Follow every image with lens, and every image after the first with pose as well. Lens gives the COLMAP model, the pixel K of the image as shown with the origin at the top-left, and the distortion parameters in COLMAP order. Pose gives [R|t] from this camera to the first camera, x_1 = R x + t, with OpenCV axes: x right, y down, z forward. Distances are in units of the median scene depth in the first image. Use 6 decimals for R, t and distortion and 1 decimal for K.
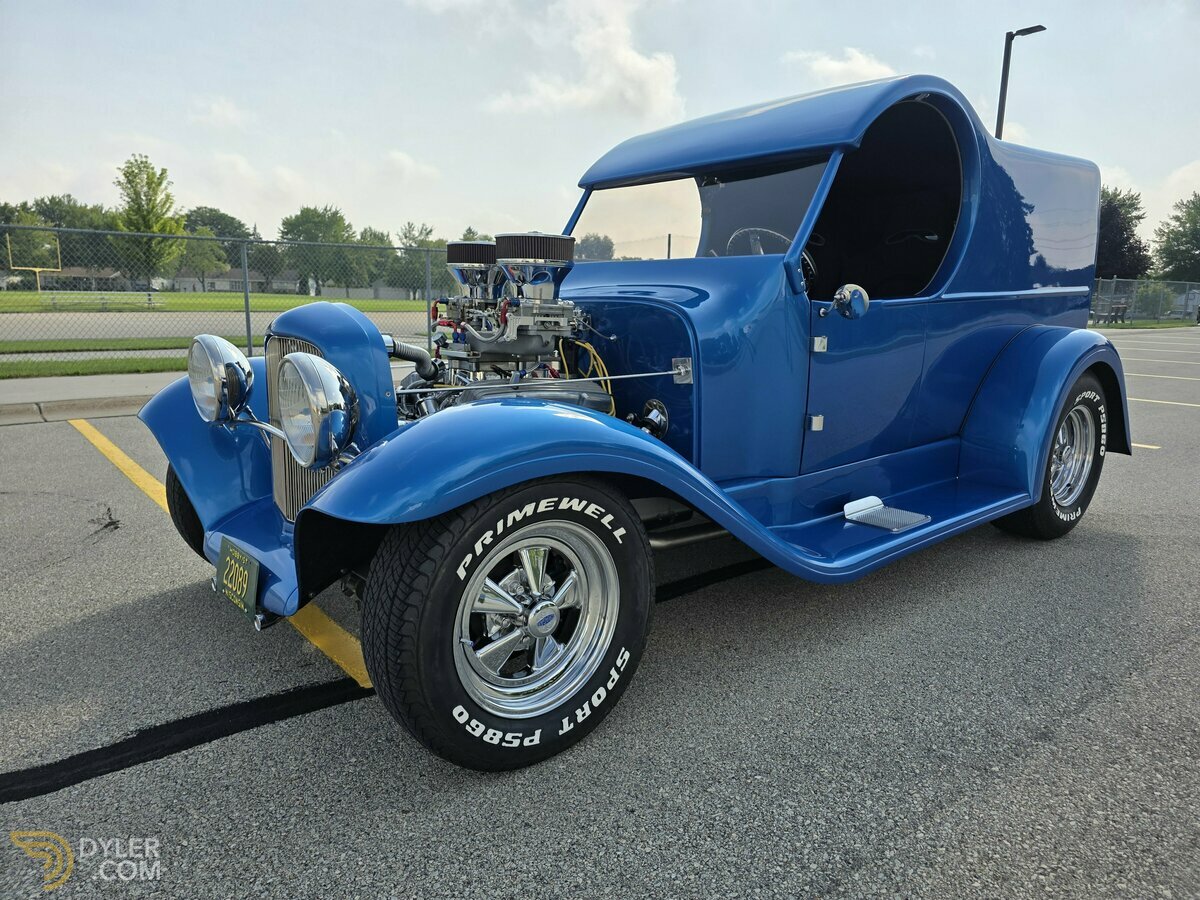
lens RADIAL K [[811.1, 0, 608.5], [0, 811.1, 452.8], [0, 0, 1]] dist [0.036683, -0.041279]
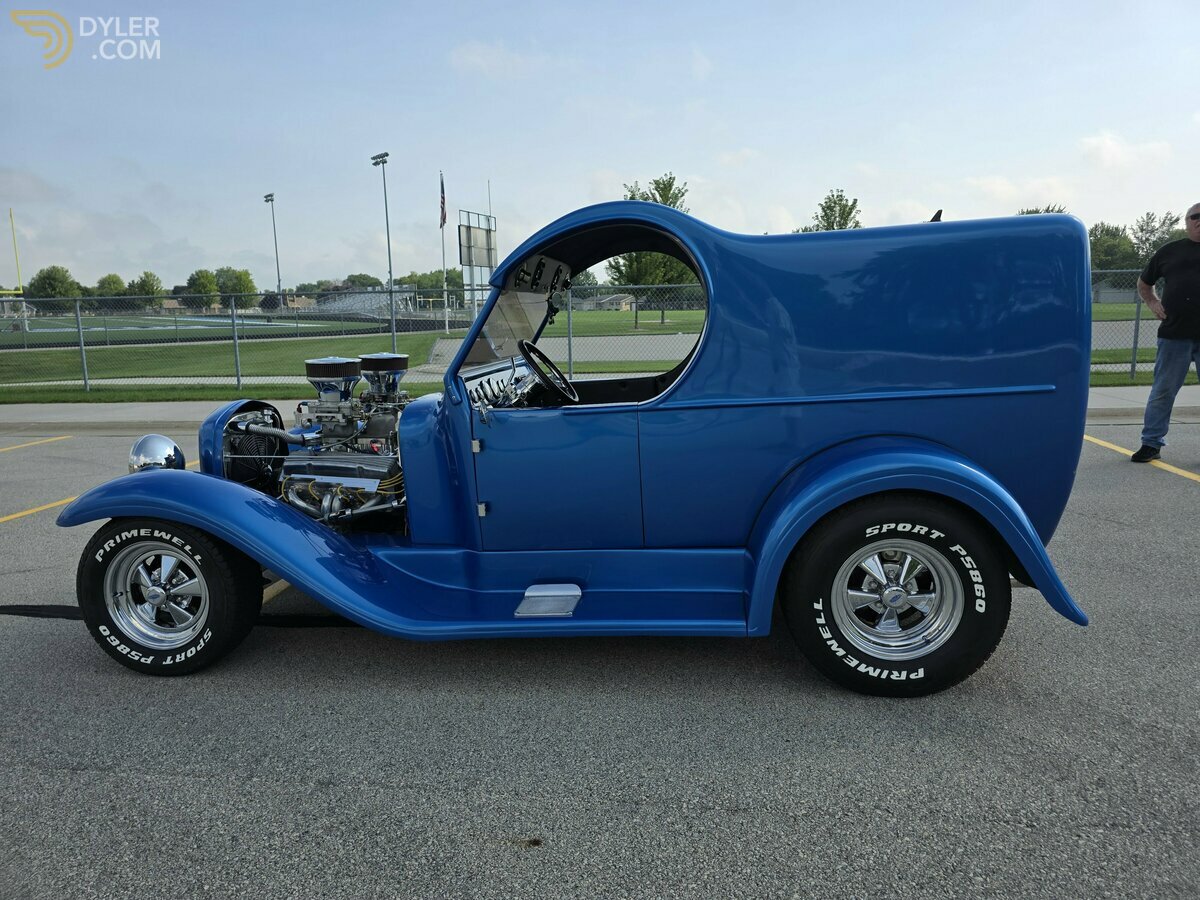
lens RADIAL K [[811.1, 0, 607.9], [0, 811.1, 440.3], [0, 0, 1]] dist [0.036683, -0.041279]
pose [[0.674522, 0.084820, -0.733366, 0.314909], [-0.101564, 0.994594, 0.021619, -0.046187], [0.731235, 0.059901, 0.679490, 0.080989]]
